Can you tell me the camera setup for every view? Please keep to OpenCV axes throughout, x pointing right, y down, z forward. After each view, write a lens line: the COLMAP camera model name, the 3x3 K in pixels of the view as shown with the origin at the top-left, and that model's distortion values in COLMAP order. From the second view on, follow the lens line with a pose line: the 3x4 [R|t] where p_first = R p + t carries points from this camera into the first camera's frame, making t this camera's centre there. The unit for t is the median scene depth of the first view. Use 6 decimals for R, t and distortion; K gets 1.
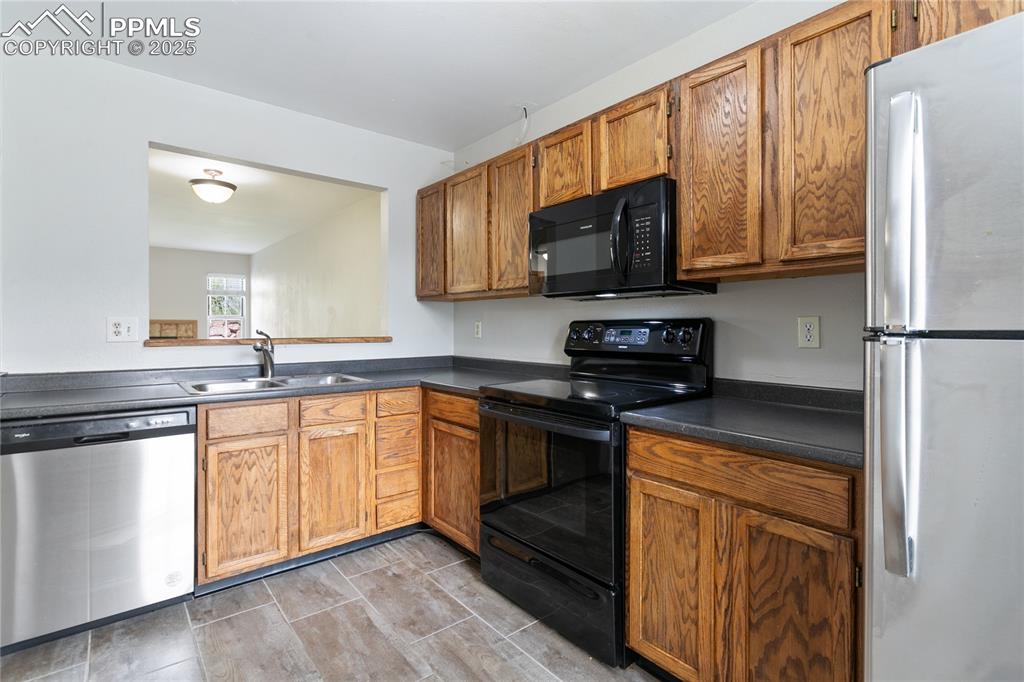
lens RADIAL K [[487.4, 0, 512.2], [0, 487.4, 330.0], [0, 0, 1]] dist [0.000510, 0.000683]
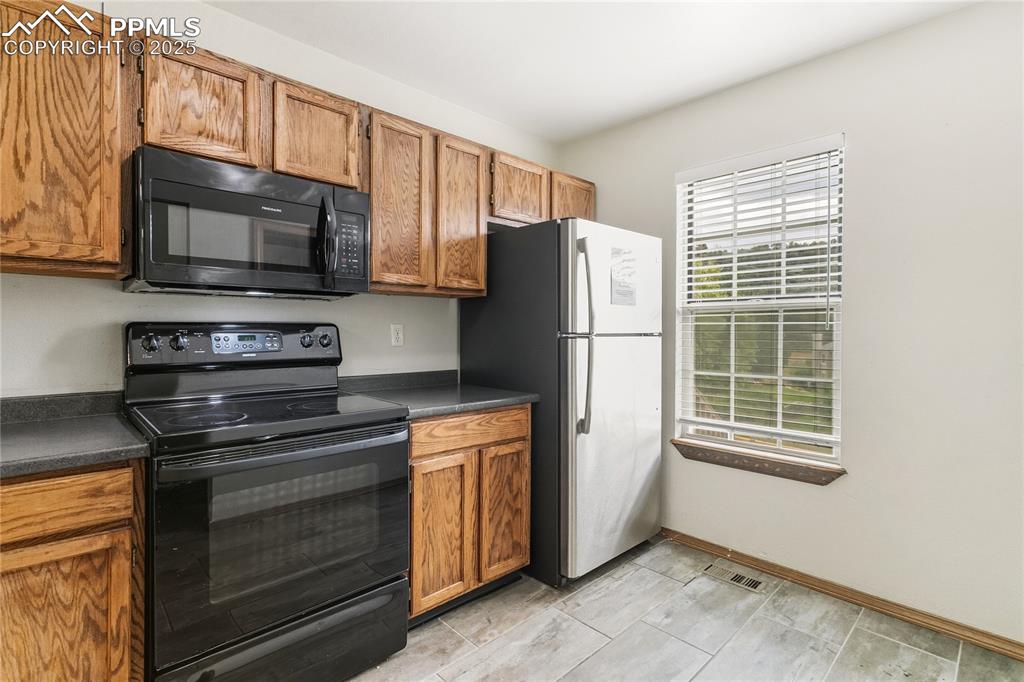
lens RADIAL K [[487.4, 0, 512.2], [0, 487.4, 330.0], [0, 0, 1]] dist [0.000510, 0.000683]
pose [[-0.070253, -0.003306, 0.997524, -0.631188], [-0.000380, 0.999995, 0.003287, -0.010981], [-0.997529, -0.000148, -0.070254, 0.597813]]
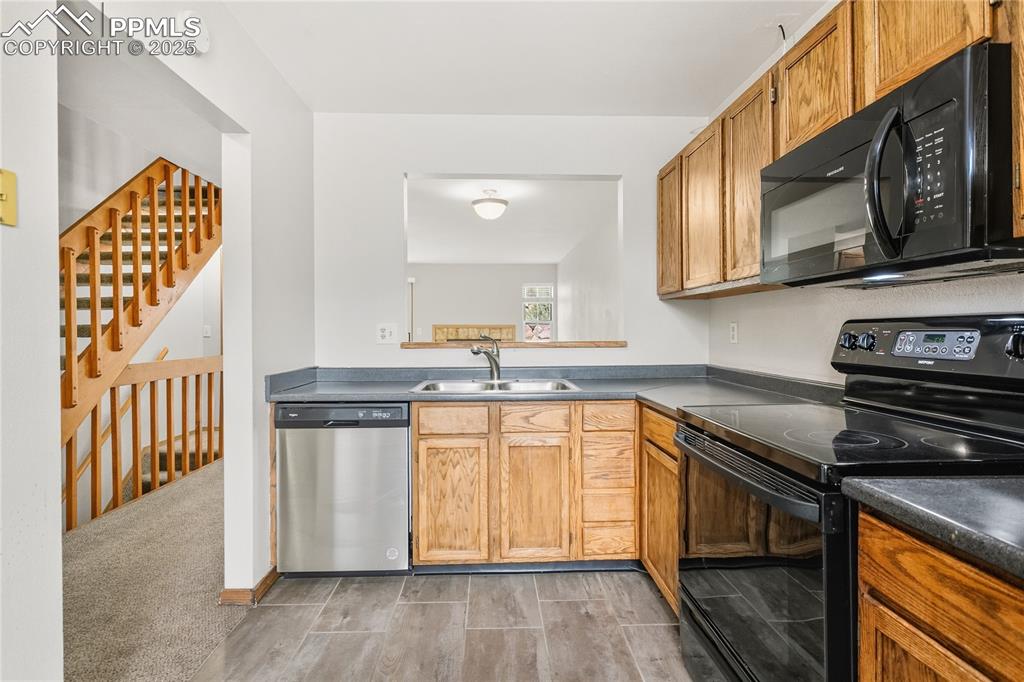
lens RADIAL K [[496.7, 0, 511.0], [0, 496.7, 334.9], [0, 0, 1]] dist [-0.001147, 0.001041]
pose [[0.794880, 0.000104, -0.606766, 0.189558], [0.002566, 0.999990, 0.003534, -0.001926], [0.606761, -0.004366, 0.794872, 0.210005]]
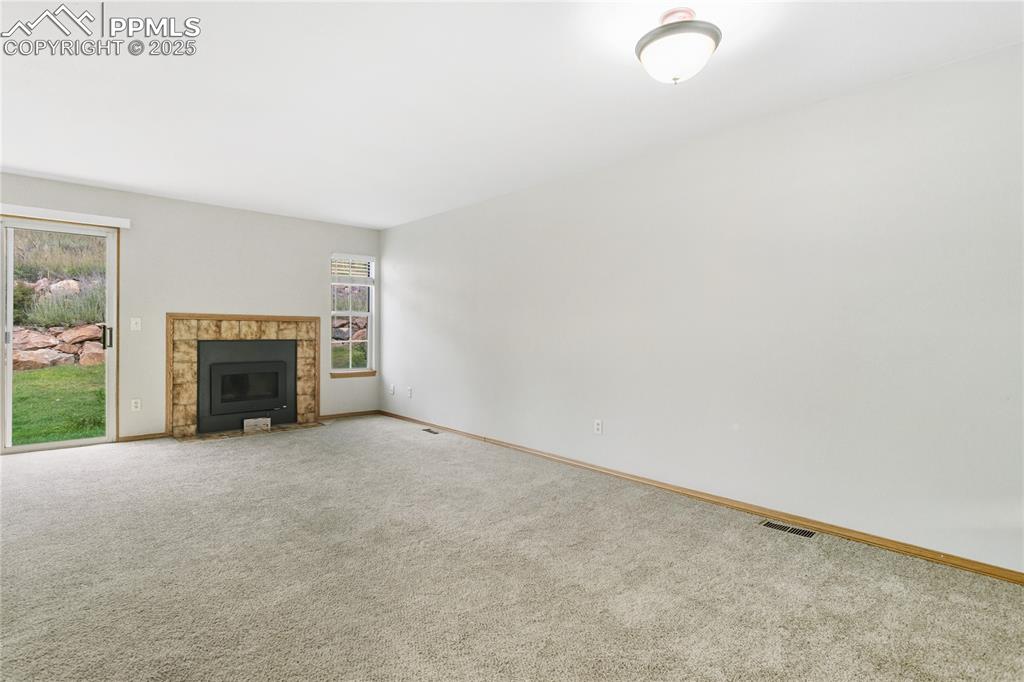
lens RADIAL K [[487.4, 0, 512.2], [0, 487.4, 330.0], [0, 0, 1]] dist [0.000510, 0.000683]
pose [[0.999994, 0.002209, 0.002660, -1.210500], [-0.002201, 0.999993, -0.002905, 0.003835], [-0.002667, 0.002900, 0.999992, 0.905697]]
